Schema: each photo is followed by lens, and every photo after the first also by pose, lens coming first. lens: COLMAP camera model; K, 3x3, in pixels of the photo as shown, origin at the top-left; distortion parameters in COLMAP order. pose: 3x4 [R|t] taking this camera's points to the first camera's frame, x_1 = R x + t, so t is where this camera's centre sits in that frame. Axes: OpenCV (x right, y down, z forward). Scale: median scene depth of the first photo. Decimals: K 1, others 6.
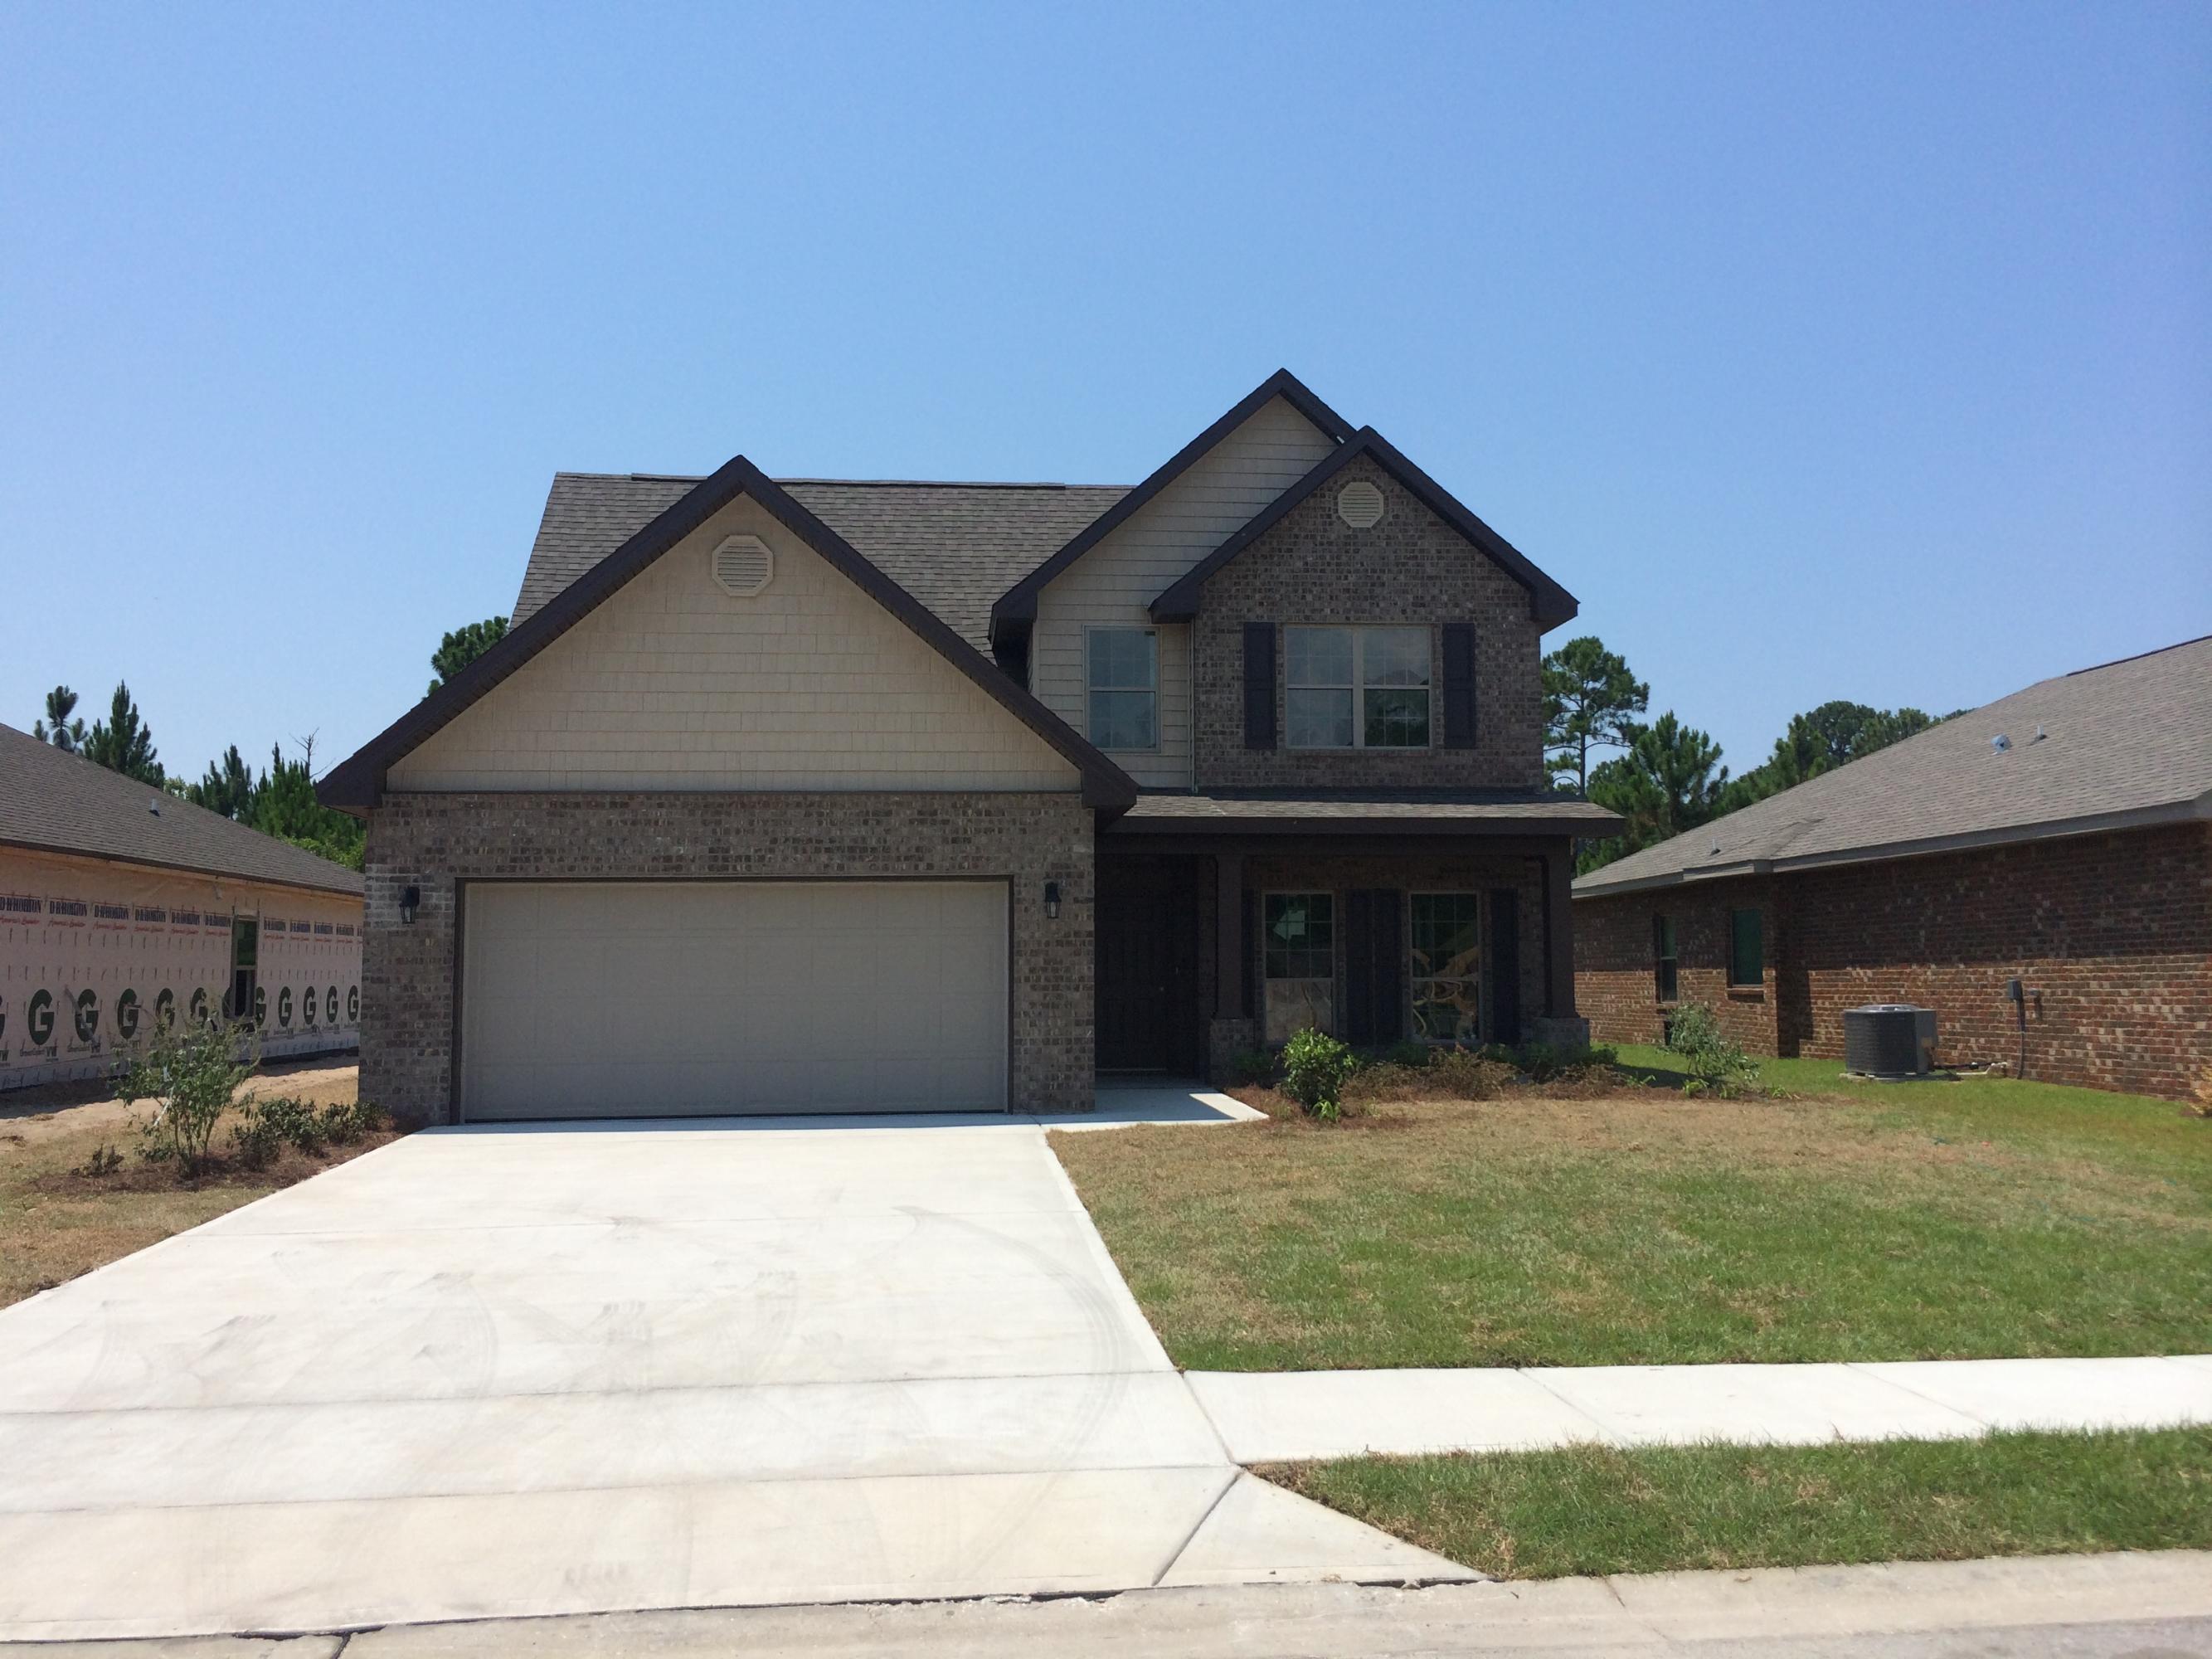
lens RADIAL K [[1876.9, 0, 1106.0], [0, 1876.9, 829.5], [0, 0, 1]] dist [0.030860, 0.000120]
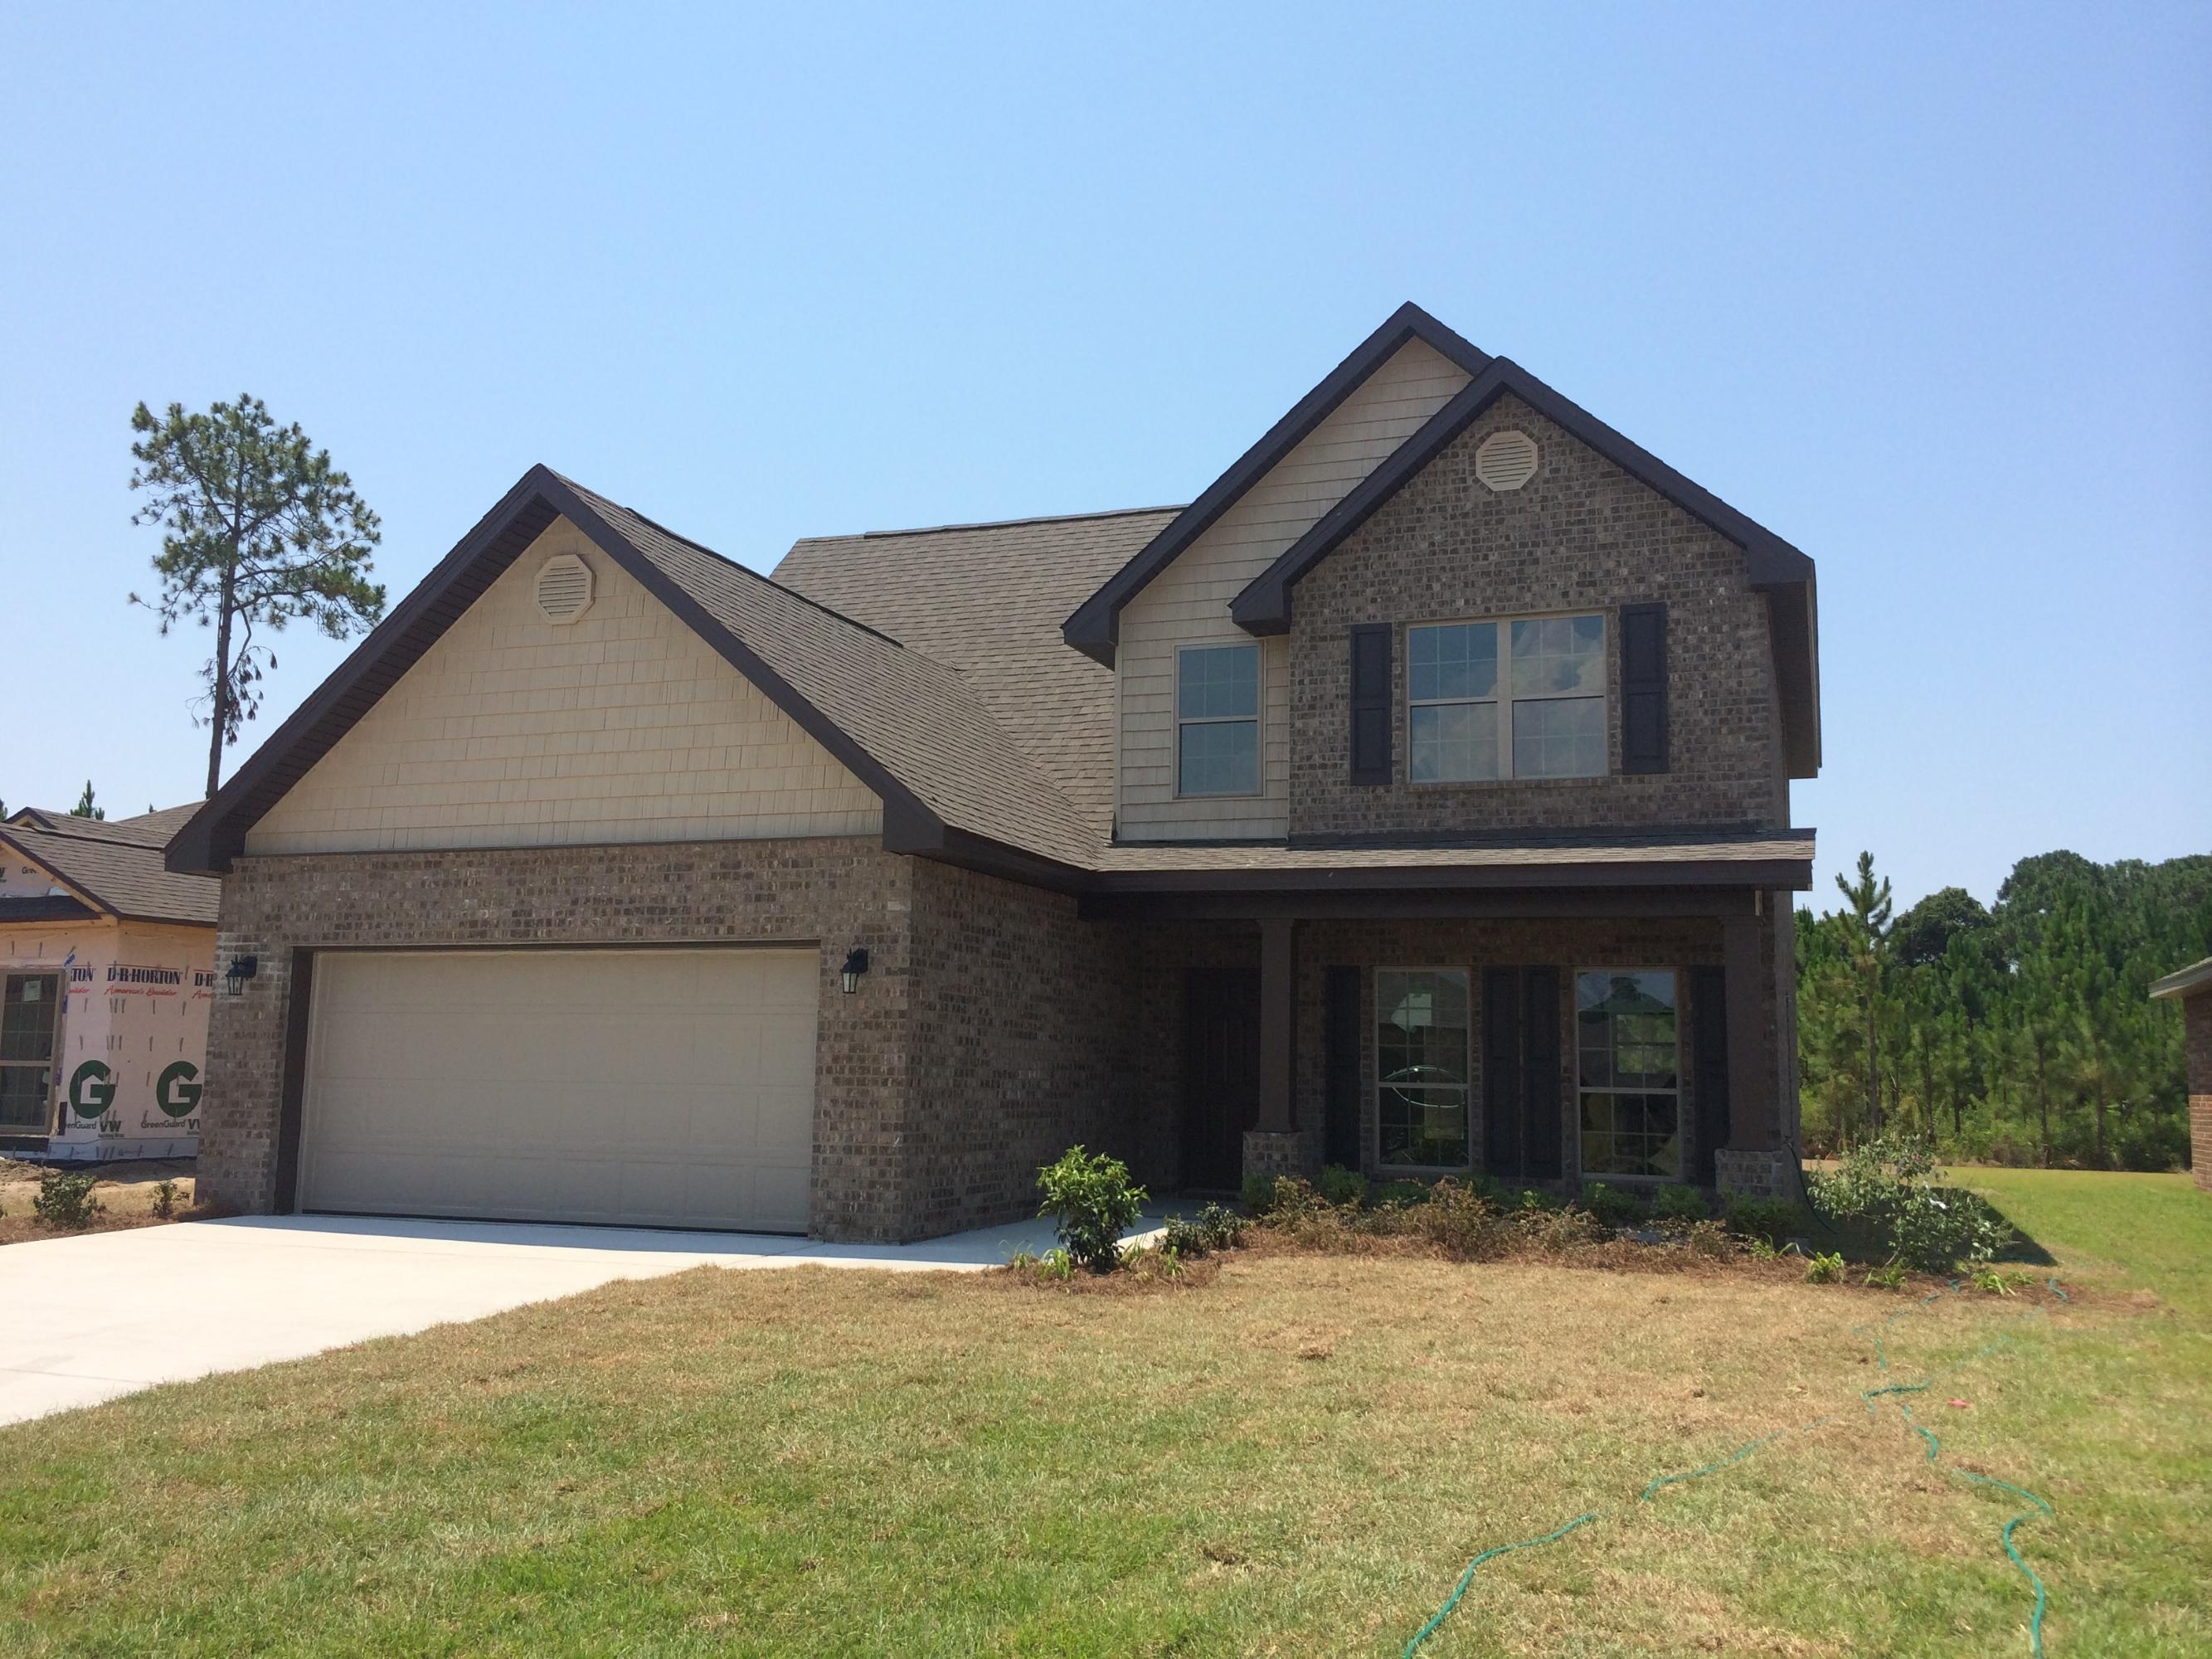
lens RADIAL K [[1876.9, 0, 1106.0], [0, 1876.9, 829.5], [0, 0, 1]] dist [0.030860, 0.000120]
pose [[0.899095, -0.032893, -0.436517, 0.415828], [0.009317, 0.998385, -0.056040, 0.023369], [0.437655, 0.046318, 0.897949, 0.327412]]
